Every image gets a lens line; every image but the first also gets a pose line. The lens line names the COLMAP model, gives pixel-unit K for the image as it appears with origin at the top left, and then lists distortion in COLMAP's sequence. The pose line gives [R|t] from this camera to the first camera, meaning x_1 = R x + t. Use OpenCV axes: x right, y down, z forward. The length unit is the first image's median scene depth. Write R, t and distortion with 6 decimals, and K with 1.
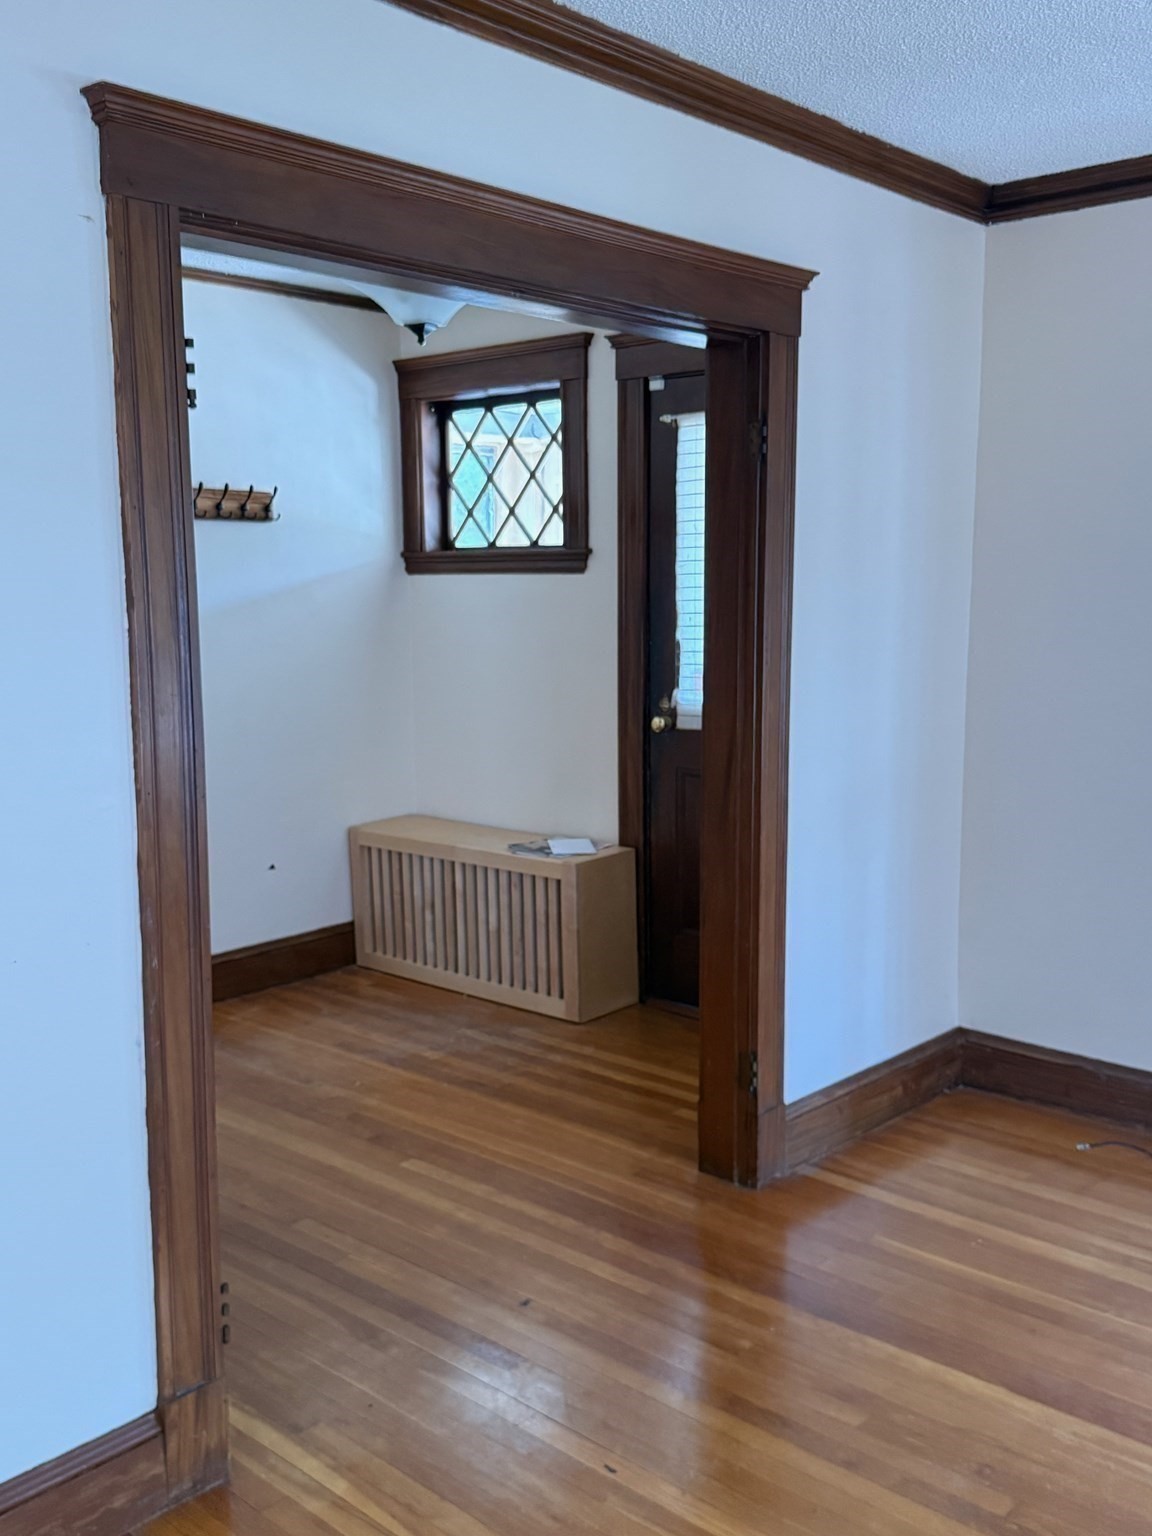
lens RADIAL K [[1459.7, 0, 577.4], [0, 1459.7, 767.8], [0, 0, 1]] dist [0.296150, -0.886226]
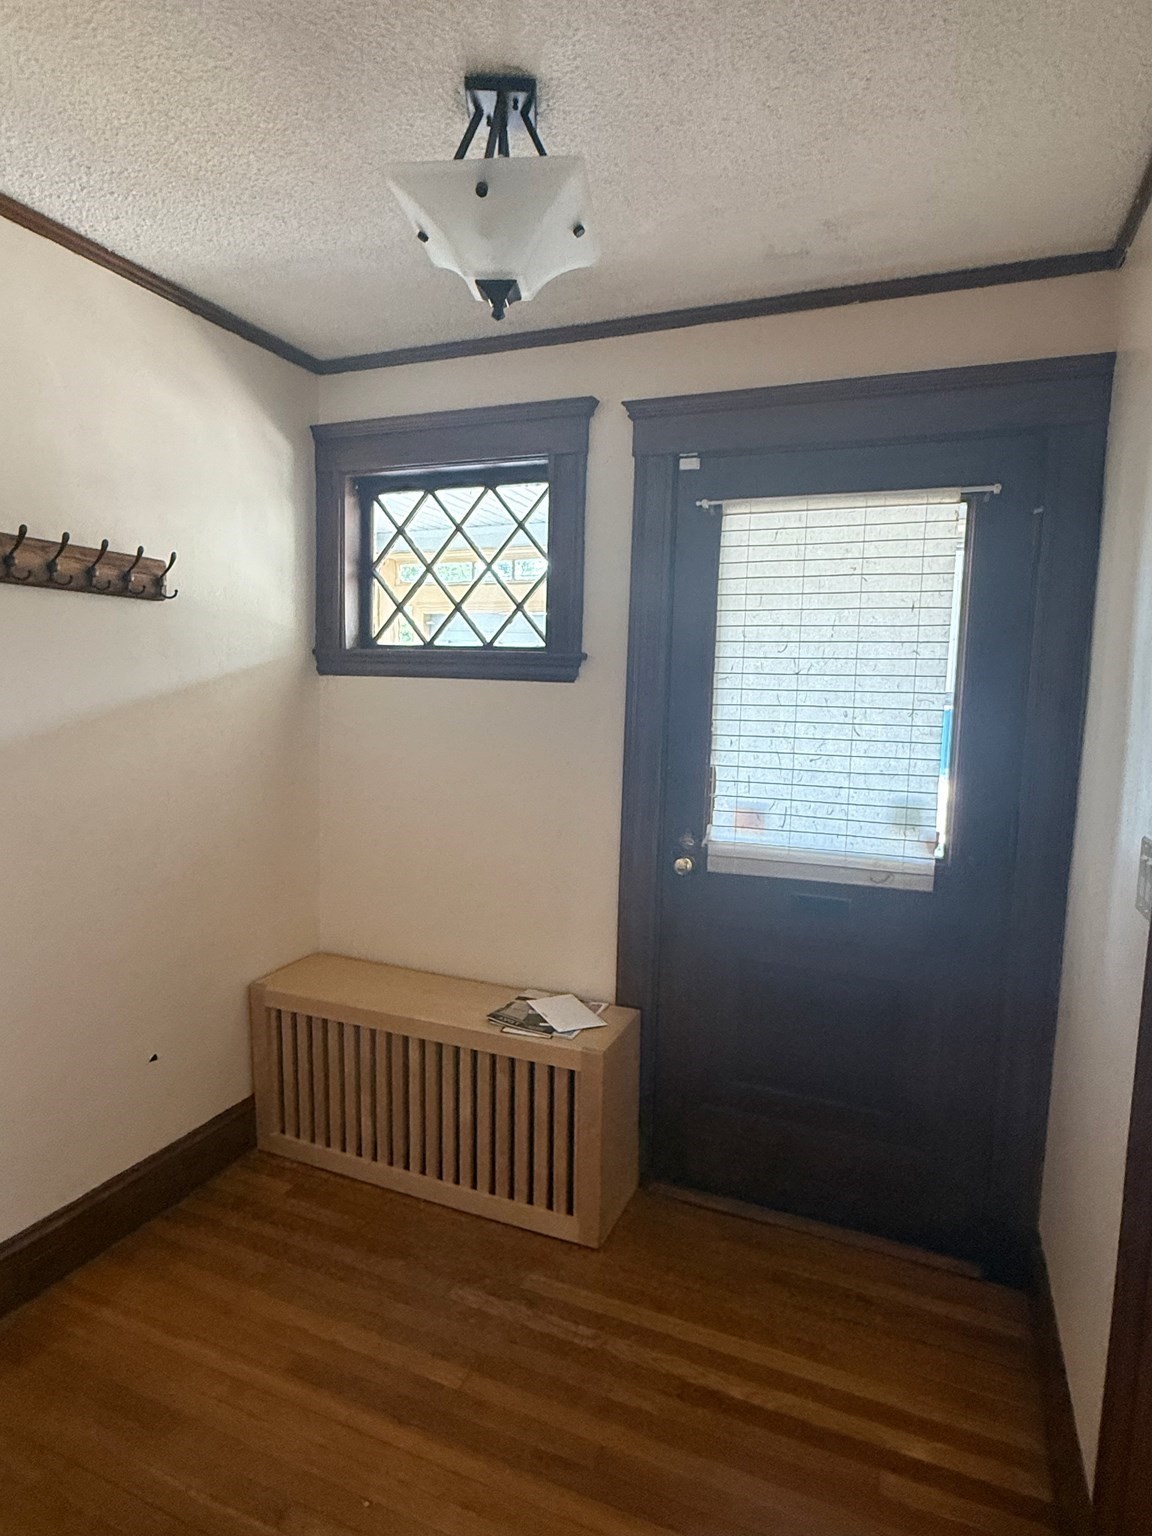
lens RADIAL K [[861.4, 0, 578.8], [0, 861.4, 763.9], [0, 0, 1]] dist [-0.002906, 0.000838]
pose [[0.940114, 0.002050, 0.340854, -0.157507], [0.008482, 0.999532, -0.029407, -0.069683], [-0.340754, 0.030537, 0.939656, 0.526189]]
